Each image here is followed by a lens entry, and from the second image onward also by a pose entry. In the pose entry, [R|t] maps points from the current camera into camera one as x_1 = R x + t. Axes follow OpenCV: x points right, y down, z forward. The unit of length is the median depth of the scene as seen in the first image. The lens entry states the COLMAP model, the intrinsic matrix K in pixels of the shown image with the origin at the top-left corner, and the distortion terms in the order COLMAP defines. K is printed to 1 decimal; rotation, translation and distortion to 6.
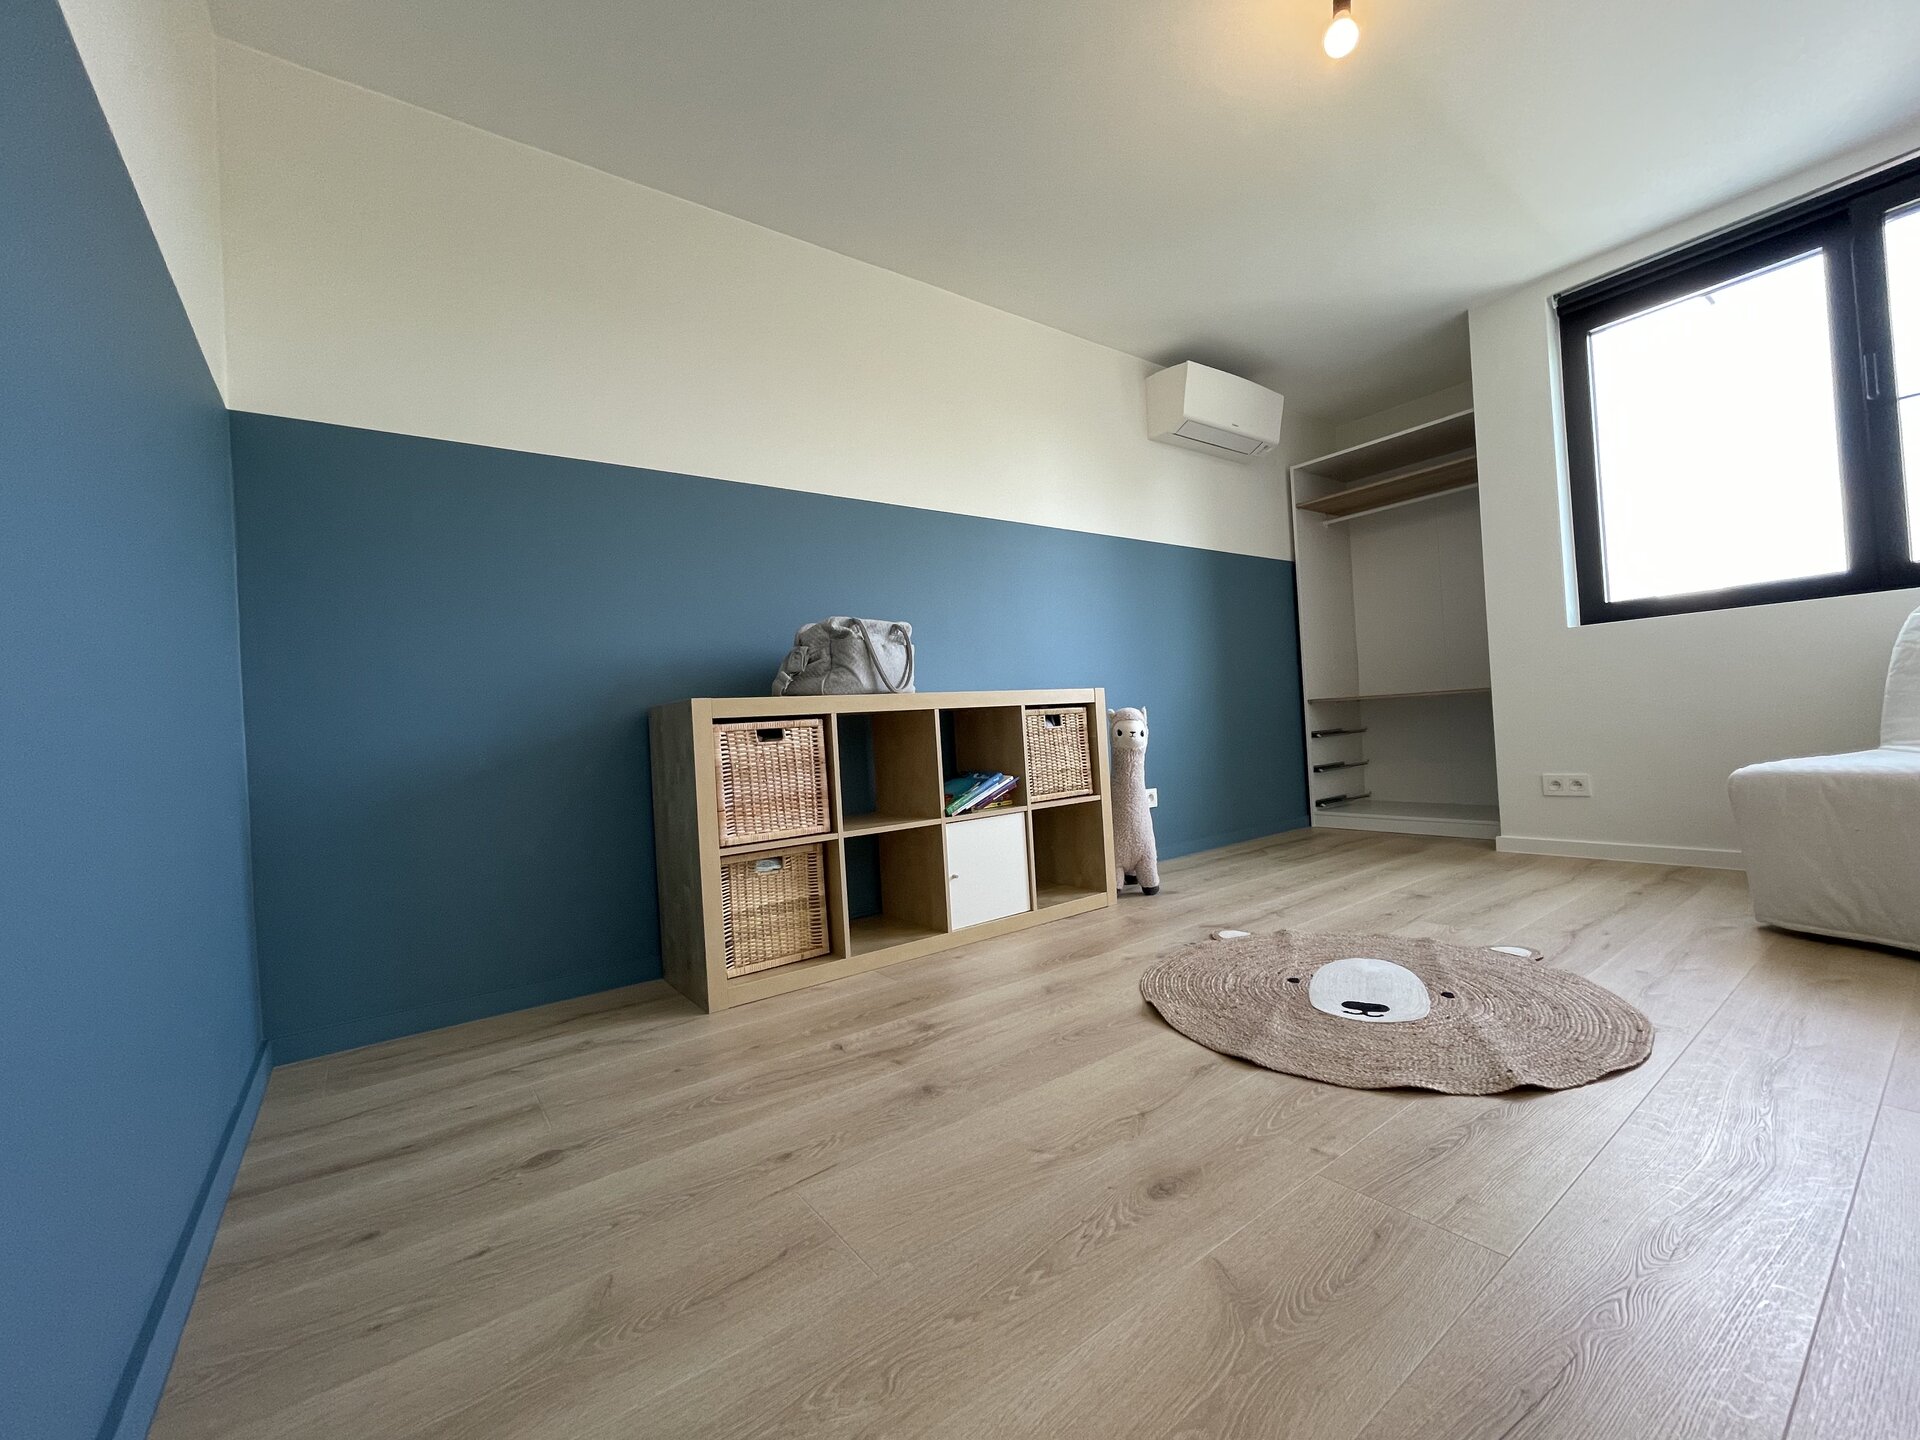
lens RADIAL K [[786.6, 0, 960.0], [0, 786.6, 720.0], [0, 0, 1]] dist [-0.002732, 0.000263]
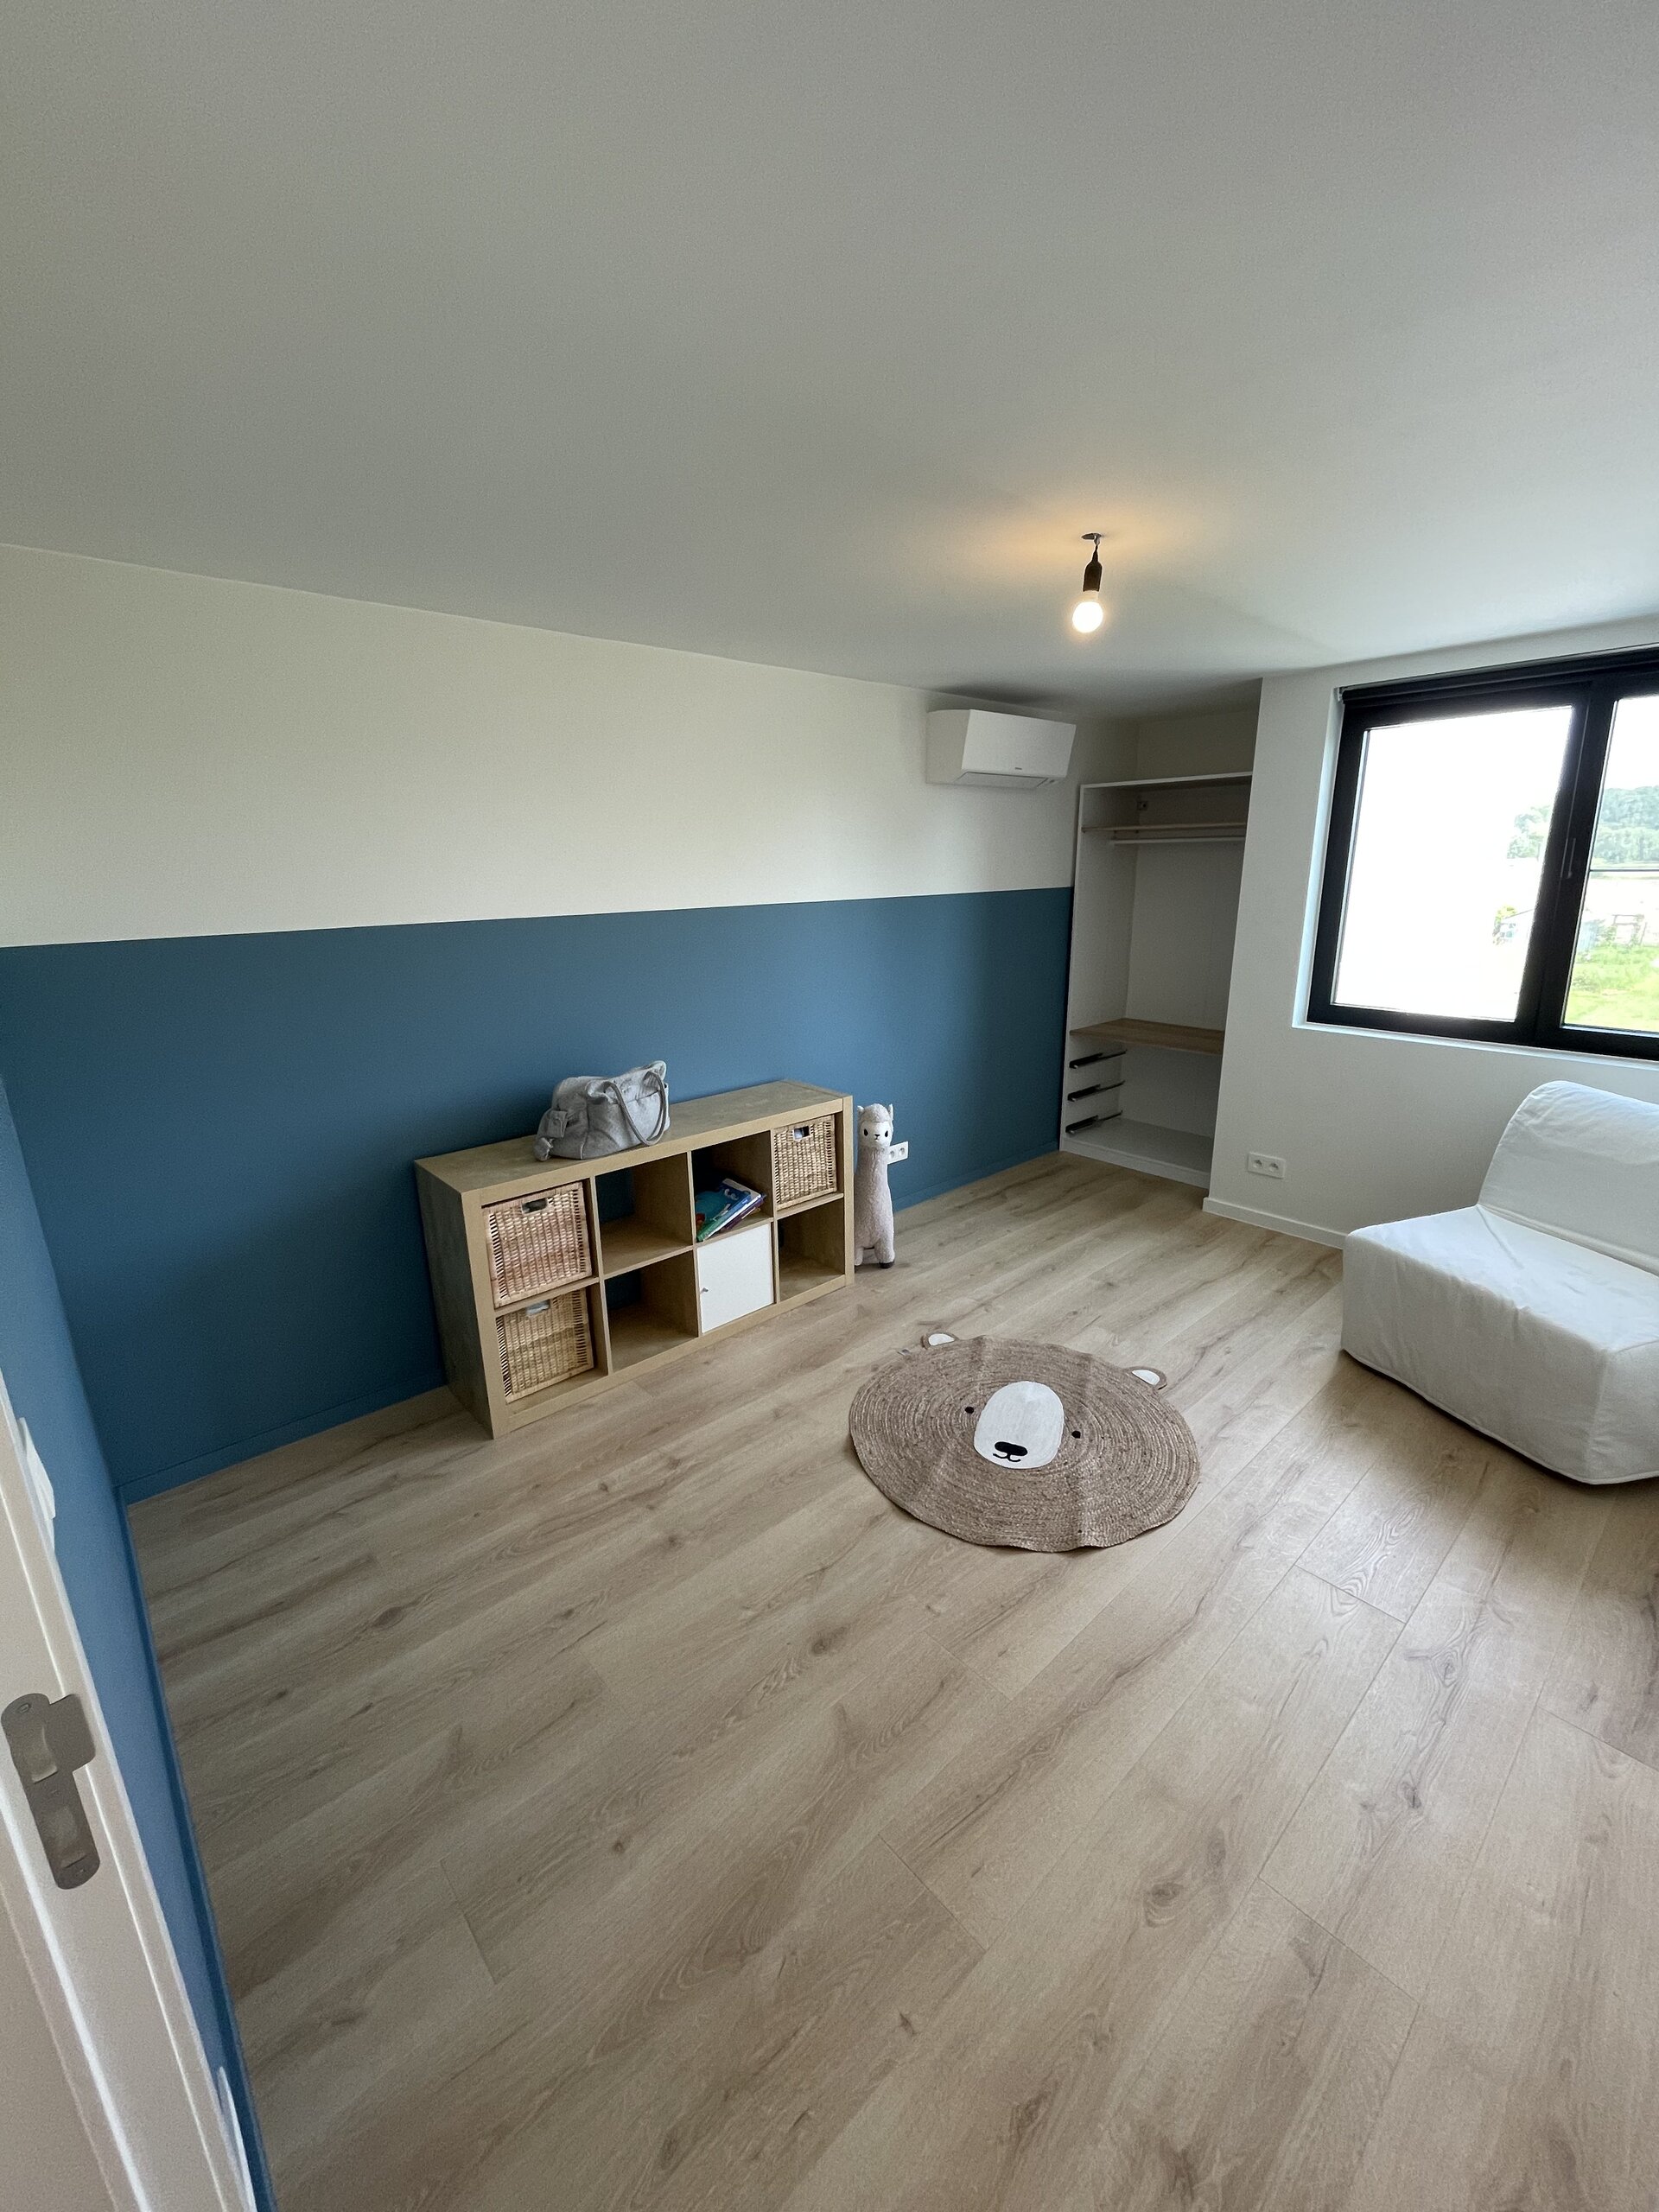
lens RADIAL K [[901.4, 0, 827.5], [0, 901.4, 1105.8], [0, 0, 1]] dist [-0.002444, -0.000306]
pose [[0.994825, 0.016944, 0.100179, 0.039643], [-0.043437, 0.962274, 0.268592, -0.475112], [-0.091849, -0.271553, 0.958031, -0.214831]]
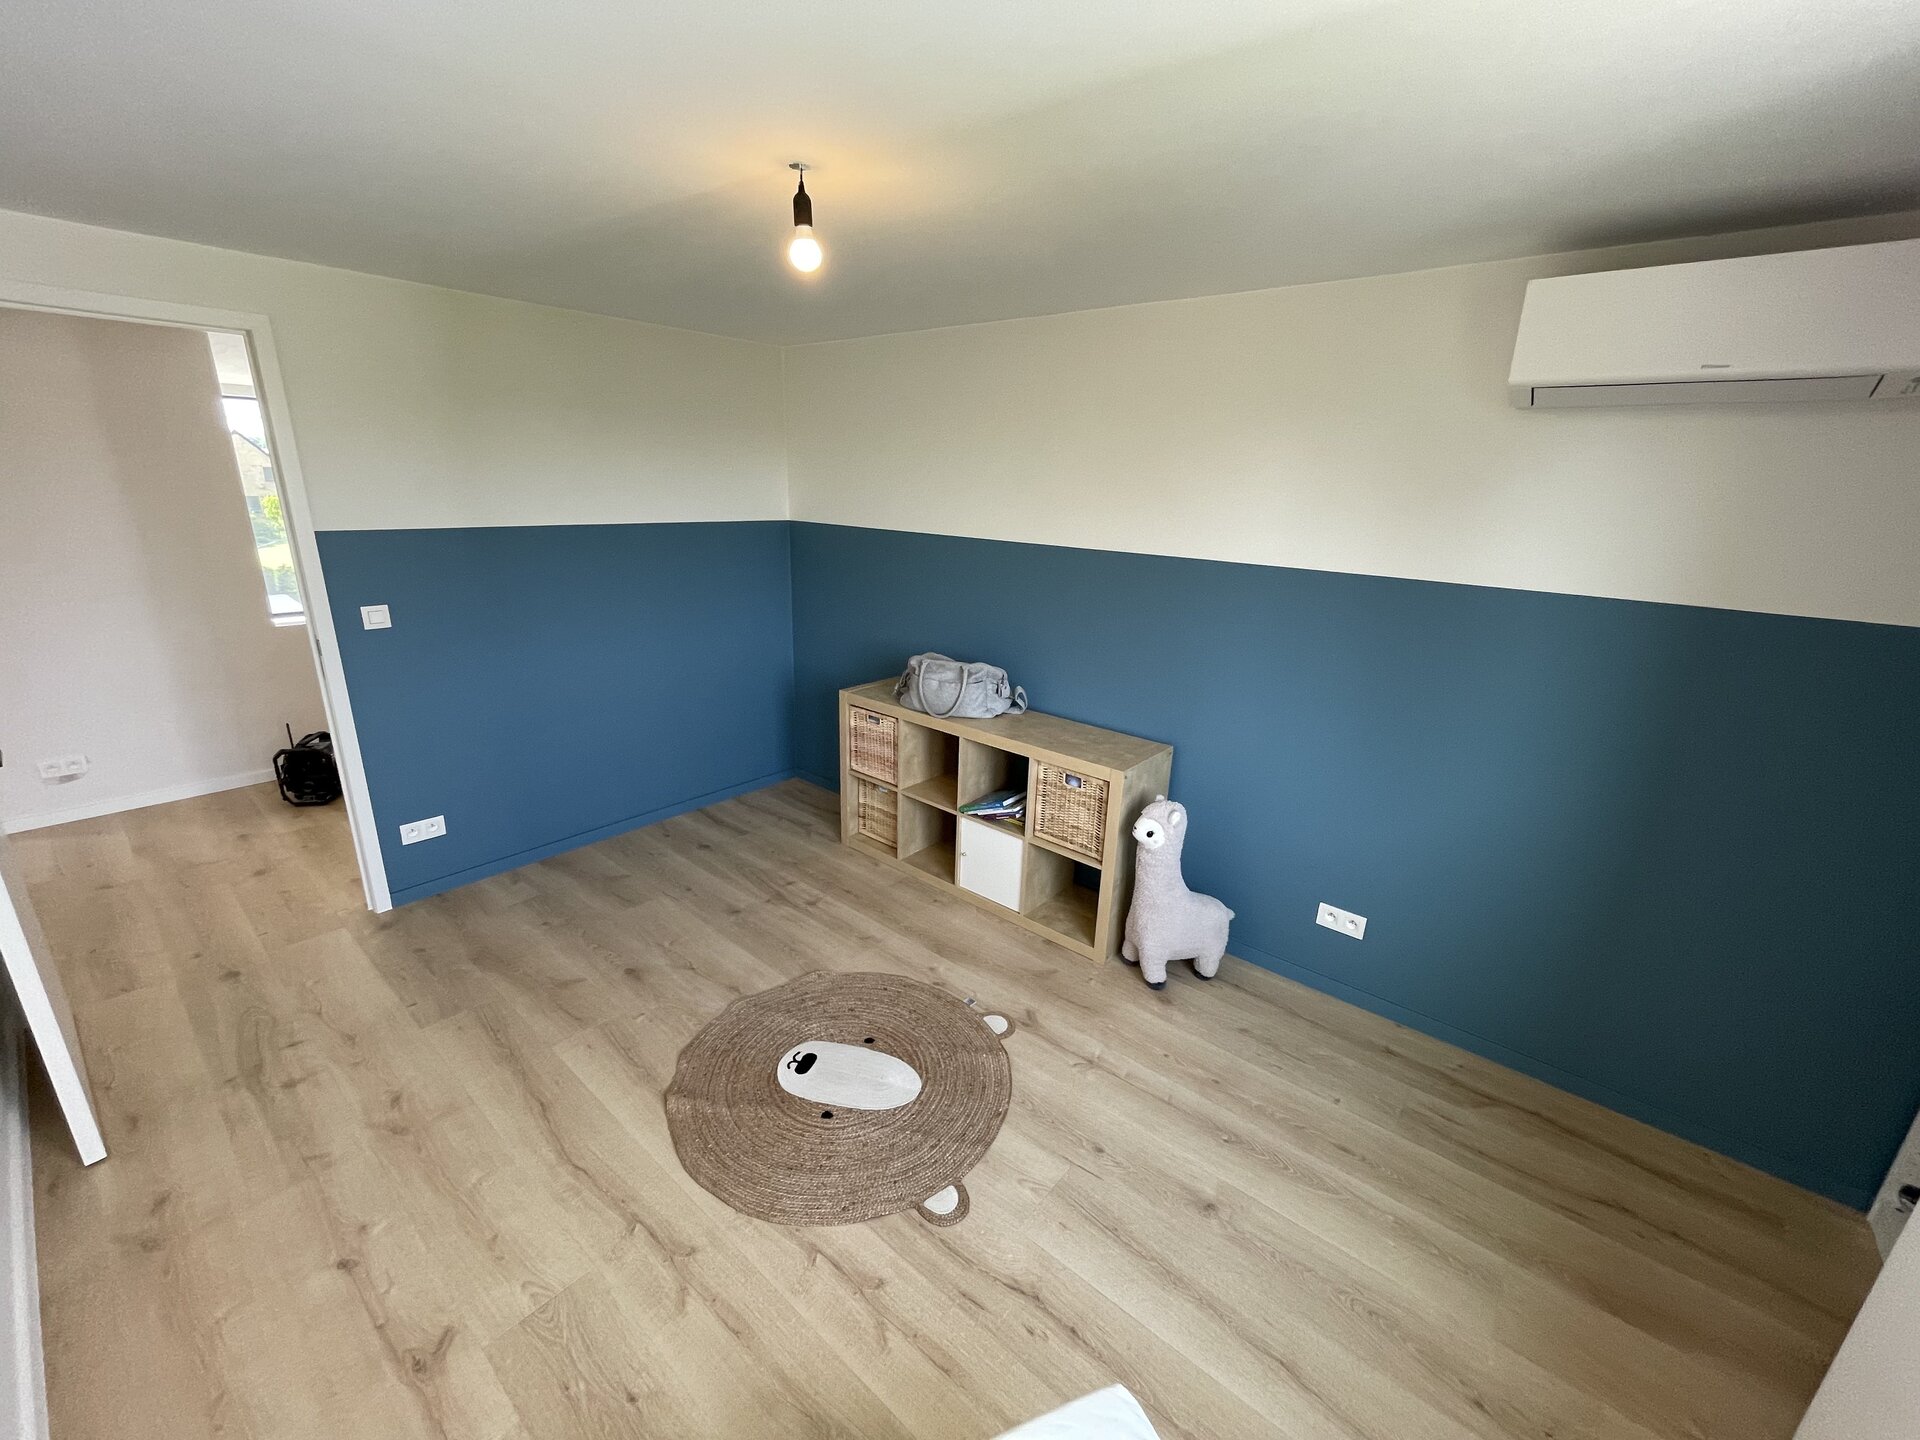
lens RADIAL K [[782.4, 0, 959.8], [0, 782.4, 721.5], [0, 0, 1]] dist [-0.002444, -0.000306]
pose [[0.219326, 0.354551, -0.908950, 1.337176], [-0.034304, 0.933860, 0.355990, -0.585709], [0.975048, -0.046897, 0.216982, 0.814138]]
